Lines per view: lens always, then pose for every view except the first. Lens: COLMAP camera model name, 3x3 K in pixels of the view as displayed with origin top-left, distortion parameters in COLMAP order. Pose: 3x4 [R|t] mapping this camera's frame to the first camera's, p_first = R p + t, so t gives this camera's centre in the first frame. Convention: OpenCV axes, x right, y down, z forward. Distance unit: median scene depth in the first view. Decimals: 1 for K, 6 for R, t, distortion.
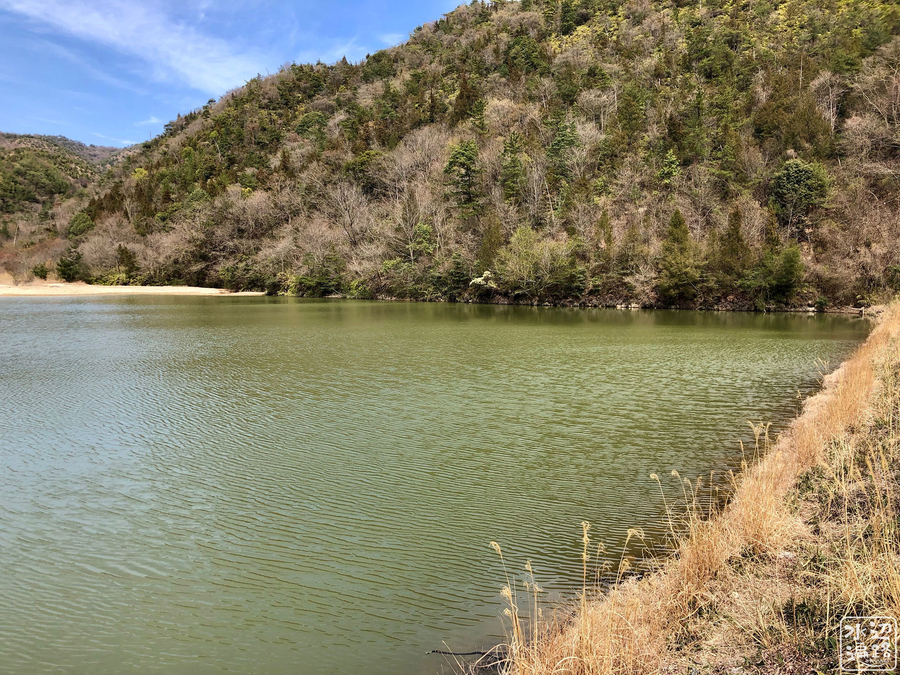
lens RADIAL K [[760.3, 0, 450.0], [0, 760.3, 337.5], [0, 0, 1]] dist [0.022213, 0.005901]
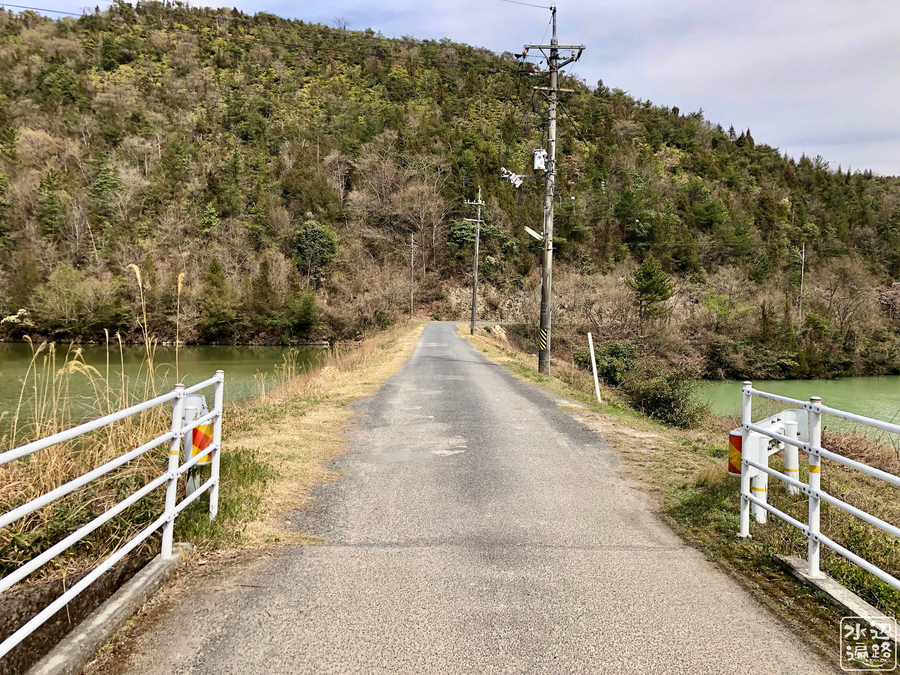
lens RADIAL K [[760.3, 0, 450.0], [0, 760.3, 337.5], [0, 0, 1]] dist [0.022213, 0.005901]
pose [[0.847771, -0.012986, 0.530204, -0.007426], [0.037652, 0.998651, -0.035744, 0.004373], [-0.529025, 0.050267, 0.847116, -0.115632]]
